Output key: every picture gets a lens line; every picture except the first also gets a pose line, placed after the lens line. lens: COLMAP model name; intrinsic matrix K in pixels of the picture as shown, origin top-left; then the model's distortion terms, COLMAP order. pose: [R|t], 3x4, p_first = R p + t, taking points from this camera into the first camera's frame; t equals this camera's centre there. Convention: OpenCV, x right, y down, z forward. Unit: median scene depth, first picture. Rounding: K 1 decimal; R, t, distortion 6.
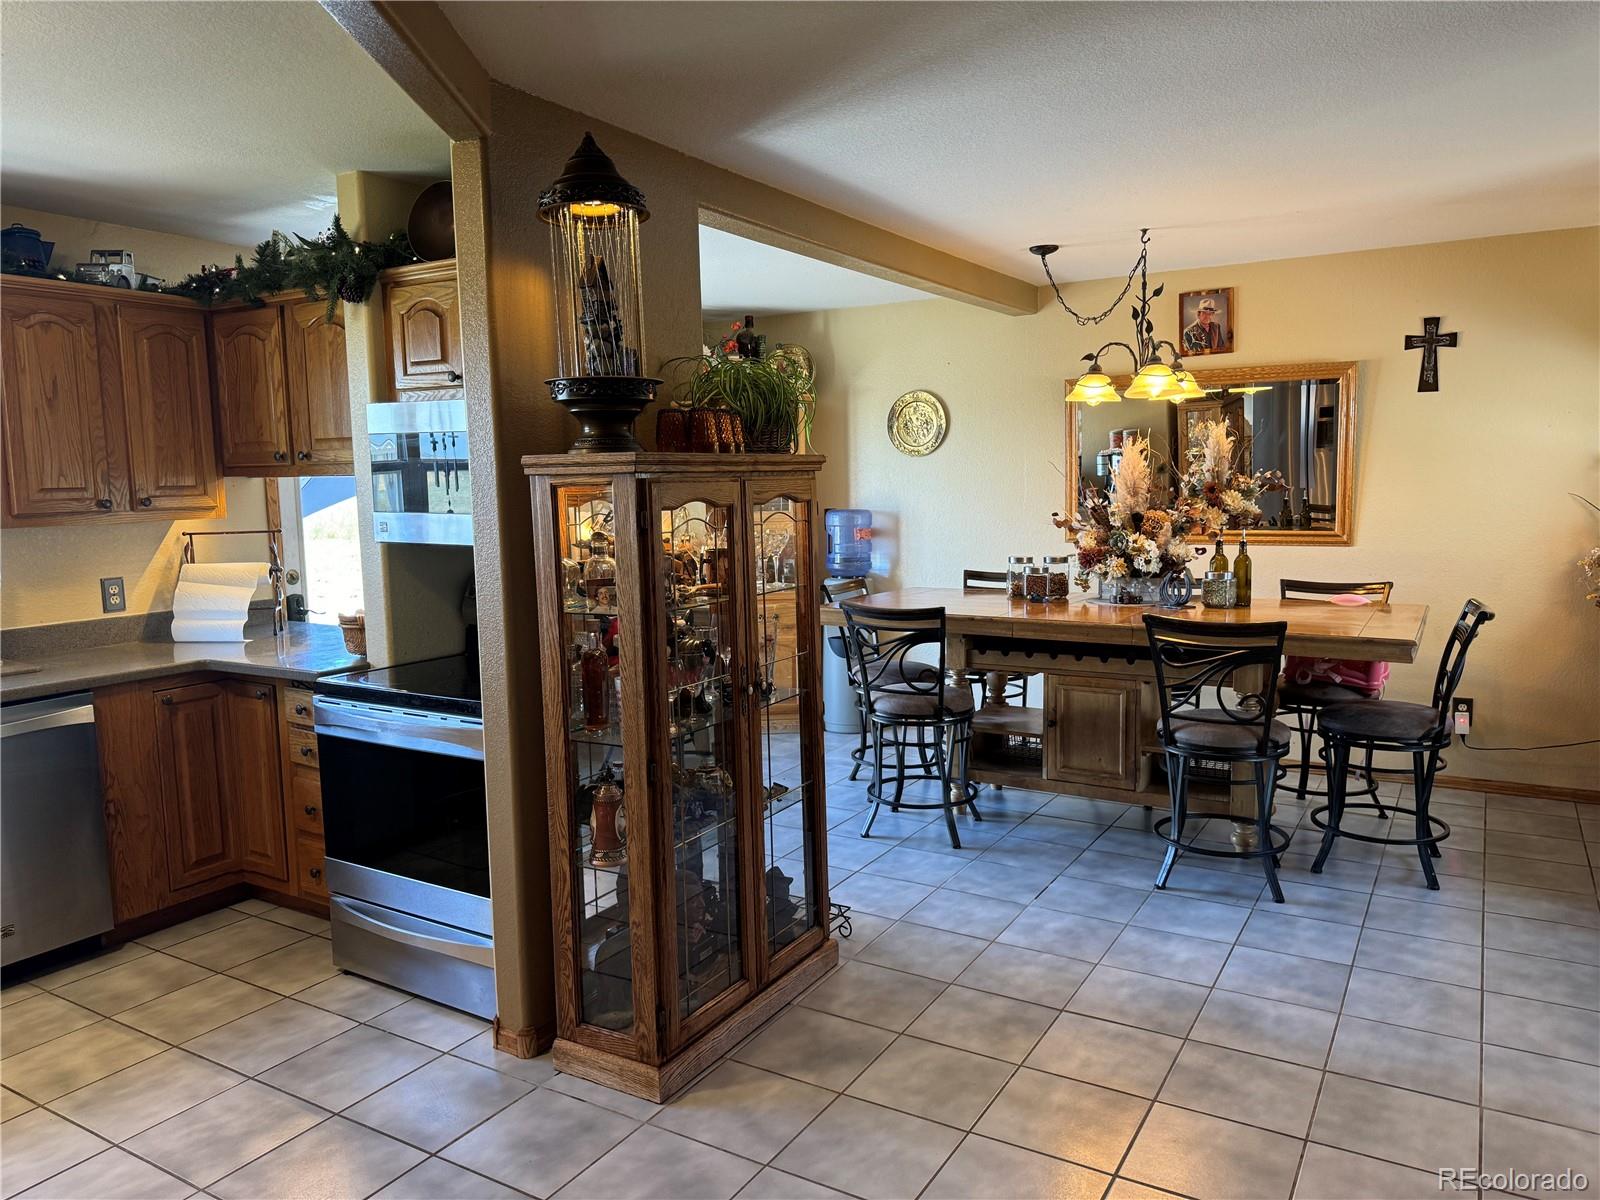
lens RADIAL K [[1127.6, 0, 792.0], [0, 1127.6, 592.8], [0, 0, 1]] dist [0.013974, 0.001735]
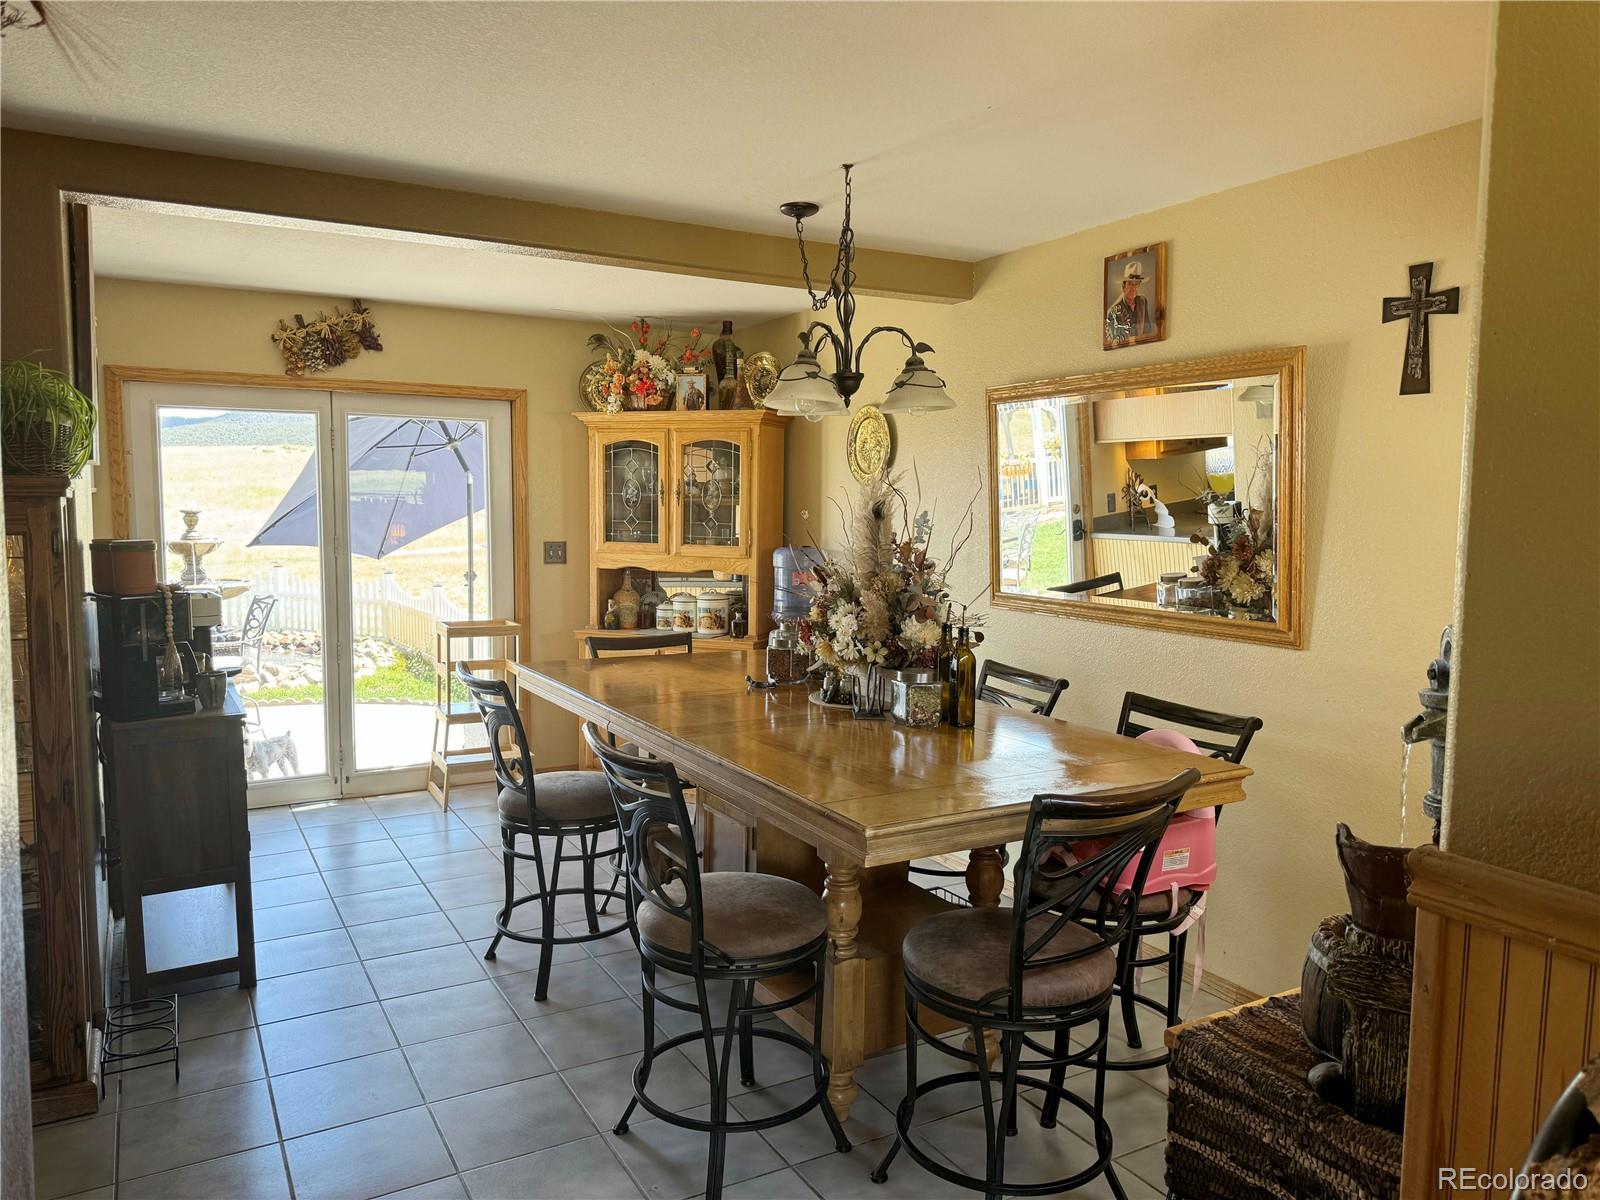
lens RADIAL K [[1127.6, 0, 800.4], [0, 1127.6, 604.7], [0, 0, 1]] dist [0.013974, 0.001735]
pose [[0.878142, 0.069034, -0.473393, 0.555657], [-0.075656, 0.997121, 0.005068, -0.049572], [0.472380, 0.031364, 0.880837, 0.344833]]
